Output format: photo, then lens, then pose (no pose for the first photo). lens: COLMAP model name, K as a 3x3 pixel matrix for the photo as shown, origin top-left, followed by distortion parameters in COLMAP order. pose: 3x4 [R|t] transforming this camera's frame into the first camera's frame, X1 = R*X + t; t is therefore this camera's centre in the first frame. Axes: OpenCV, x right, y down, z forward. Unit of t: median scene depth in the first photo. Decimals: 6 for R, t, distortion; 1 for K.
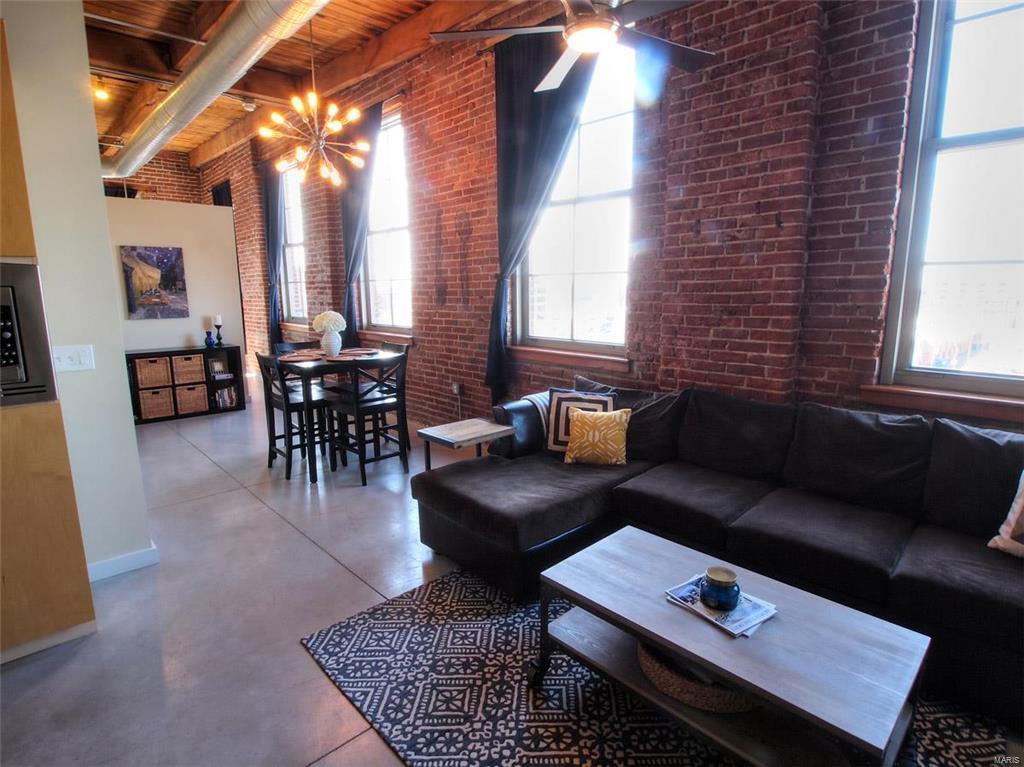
lens RADIAL K [[539.4, 0, 508.6], [0, 539.4, 386.7], [0, 0, 1]] dist [-0.016896, -0.001444]
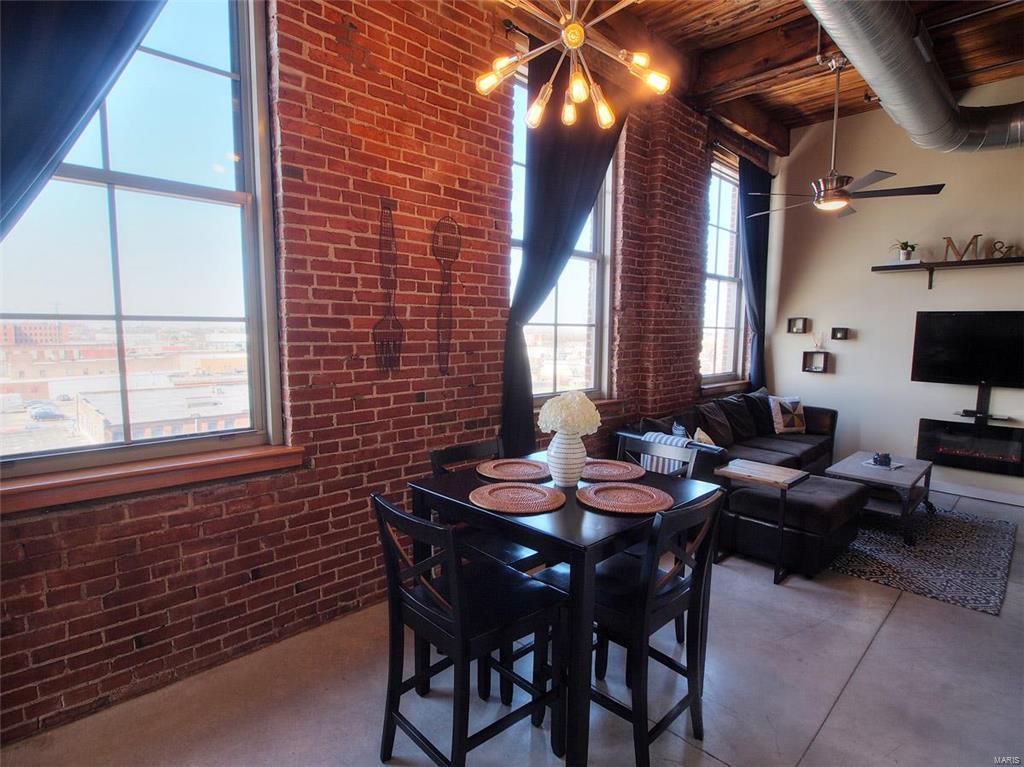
lens RADIAL K [[539.4, 0, 508.6], [0, 539.4, 386.7], [0, 0, 1]] dist [-0.016896, -0.001444]
pose [[-0.019830, -0.096434, 0.995142, -0.712509], [0.169685, 0.980573, 0.098404, -0.177390], [-0.985299, 0.170812, -0.003081, 0.931798]]
